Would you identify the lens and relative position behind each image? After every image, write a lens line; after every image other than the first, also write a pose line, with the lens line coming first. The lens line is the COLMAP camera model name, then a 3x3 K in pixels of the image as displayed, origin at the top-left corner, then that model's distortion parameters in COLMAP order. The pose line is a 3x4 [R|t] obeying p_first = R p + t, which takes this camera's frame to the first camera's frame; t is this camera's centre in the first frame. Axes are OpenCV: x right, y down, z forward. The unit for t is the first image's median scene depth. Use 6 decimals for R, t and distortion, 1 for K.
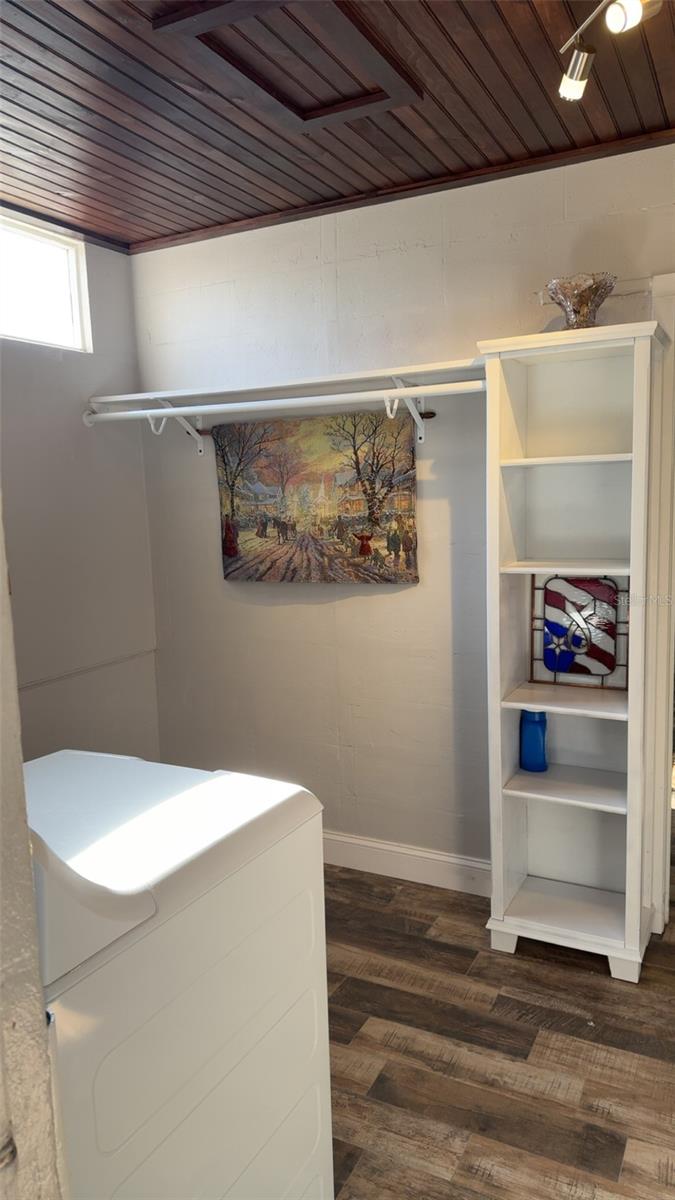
lens RADIAL K [[829.0, 0, 336.1], [0, 829.0, 588.5], [0, 0, 1]] dist [-0.004686, -0.004818]
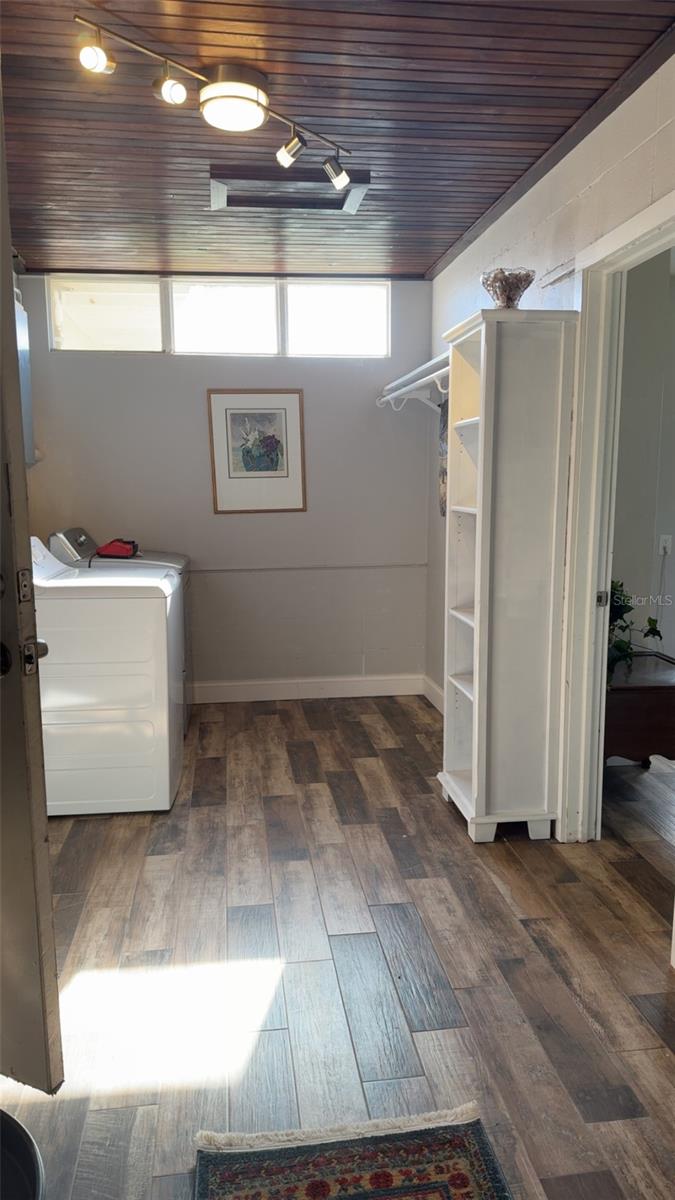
lens RADIAL K [[804.4, 0, 337.5], [0, 804.4, 600.0], [0, 0, 1]] dist [0.018896, -0.005623]
pose [[0.569286, 0.149499, -0.808433, 1.276649], [-0.118250, 0.987993, 0.099434, 0.021594], [0.813591, 0.038990, 0.580129, 0.123587]]
